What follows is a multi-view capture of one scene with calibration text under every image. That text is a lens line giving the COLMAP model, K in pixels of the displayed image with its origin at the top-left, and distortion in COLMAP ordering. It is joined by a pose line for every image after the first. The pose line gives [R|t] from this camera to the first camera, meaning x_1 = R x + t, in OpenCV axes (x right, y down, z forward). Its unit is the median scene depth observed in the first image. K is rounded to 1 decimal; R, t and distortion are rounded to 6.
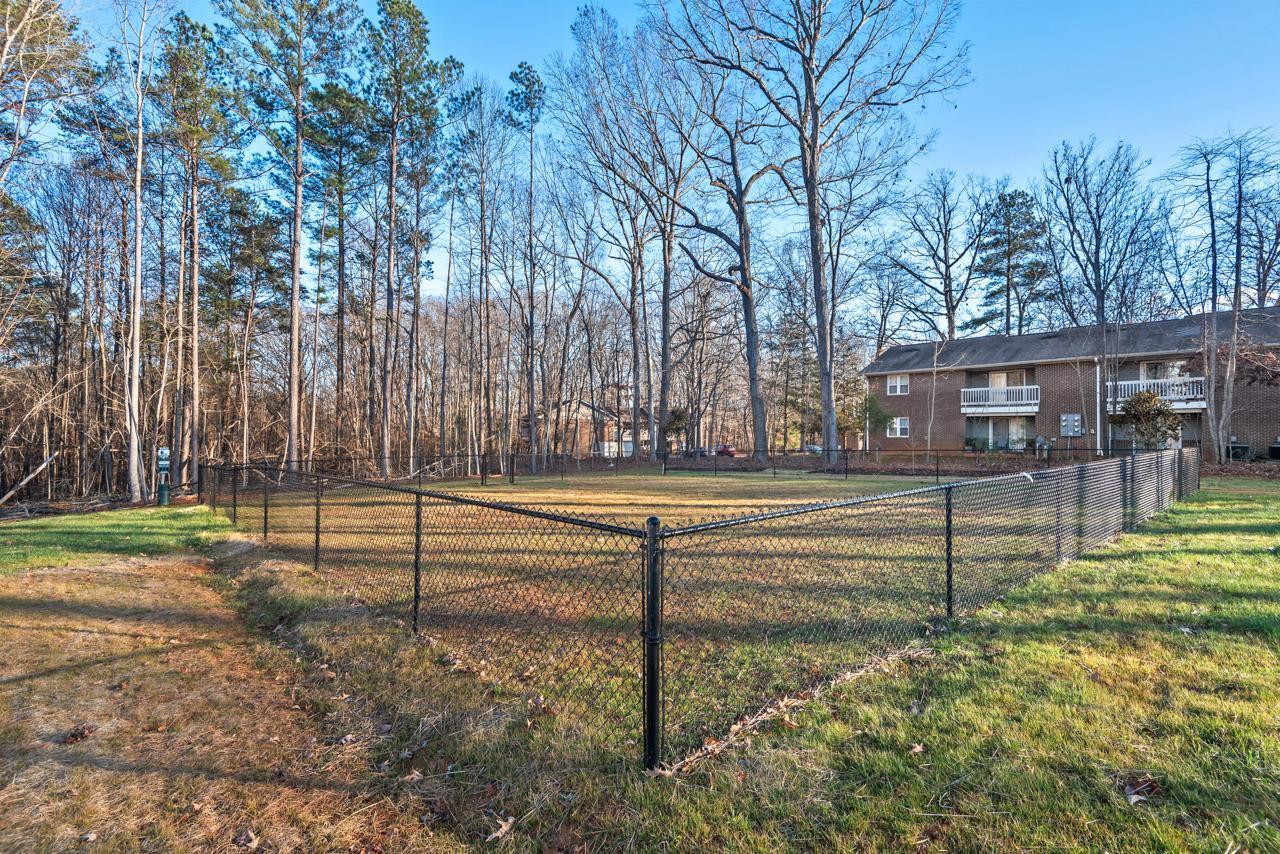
lens RADIAL K [[570.1, 0, 648.8], [0, 570.1, 418.8], [0, 0, 1]] dist [0.022036, -0.014217]
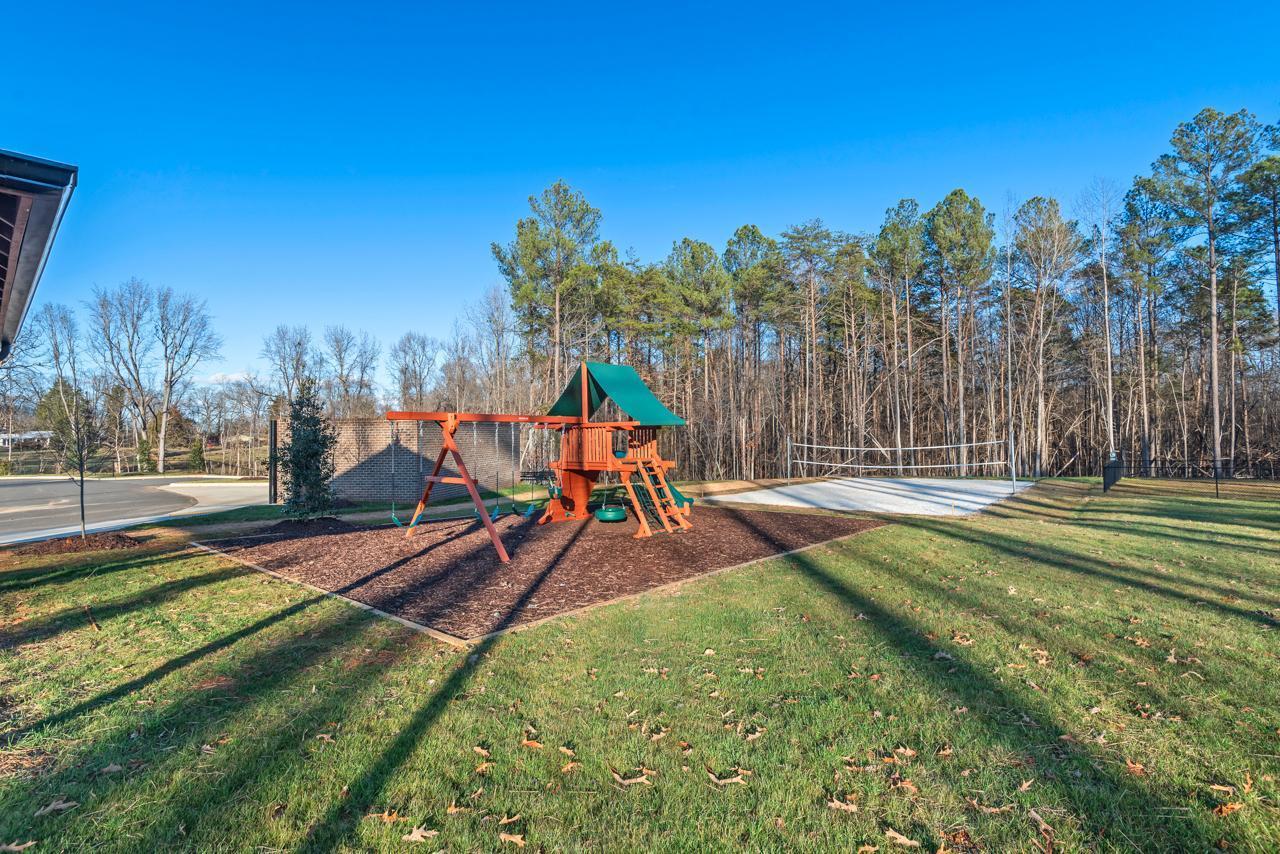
lens RADIAL K [[570.1, 0, 648.8], [0, 570.1, 418.8], [0, 0, 1]] dist [0.022036, -0.014217]
pose [[0.093287, -0.022914, -0.995376, 0.718156], [0.033797, 0.999232, -0.019835, -0.060750], [0.995065, -0.031790, 0.093990, -0.580097]]
